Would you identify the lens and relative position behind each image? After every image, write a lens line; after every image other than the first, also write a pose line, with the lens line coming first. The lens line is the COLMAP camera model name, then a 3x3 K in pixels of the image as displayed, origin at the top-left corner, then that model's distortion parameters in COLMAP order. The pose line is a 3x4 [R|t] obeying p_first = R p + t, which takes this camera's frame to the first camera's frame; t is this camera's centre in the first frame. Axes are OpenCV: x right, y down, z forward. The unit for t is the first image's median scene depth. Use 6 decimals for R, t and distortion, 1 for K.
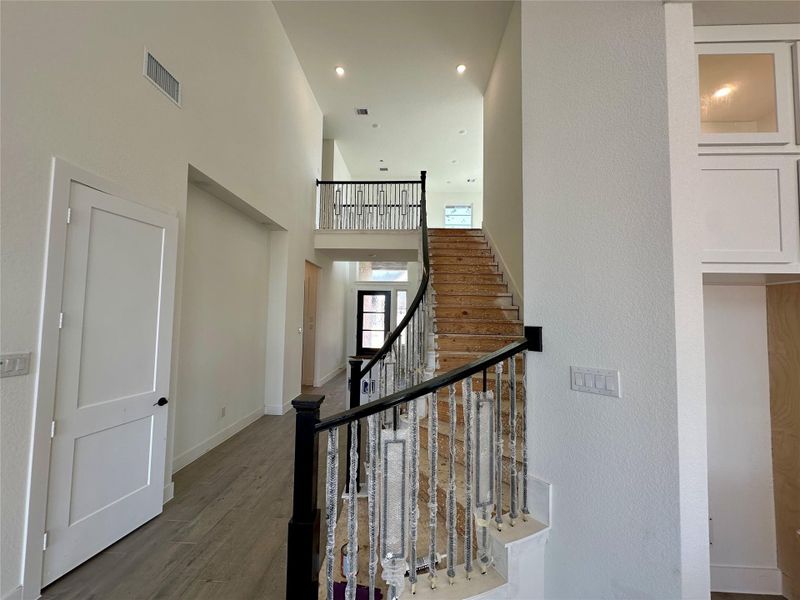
lens RADIAL K [[318.7, 0, 400.0], [0, 318.7, 300.0], [0, 0, 1]] dist [-0.001883, 0.000281]
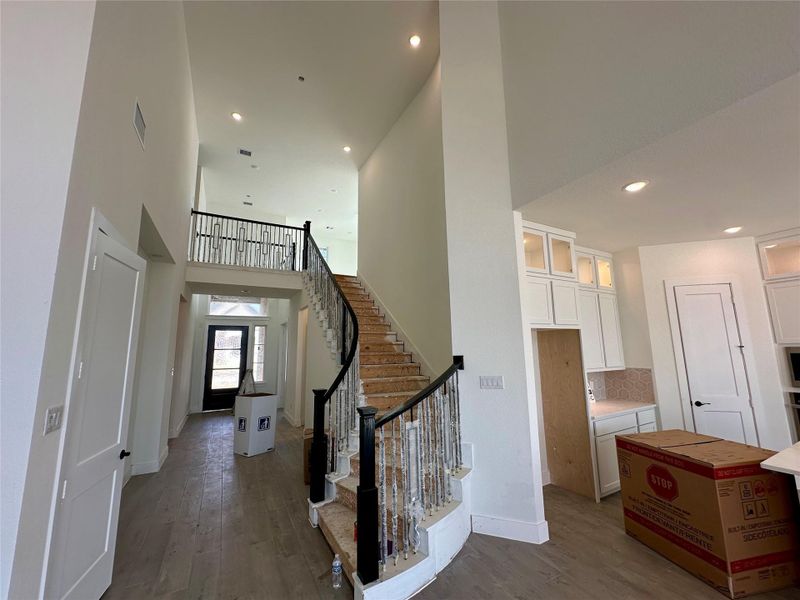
lens RADIAL K [[318.7, 0, 400.0], [0, 318.7, 300.0], [0, 0, 1]] dist [-0.001883, 0.000281]
pose [[0.854342, 0.047065, 0.517576, -0.288699], [0.005116, 0.995081, -0.098931, -0.018695], [-0.519686, 0.087169, 0.849899, -0.133164]]
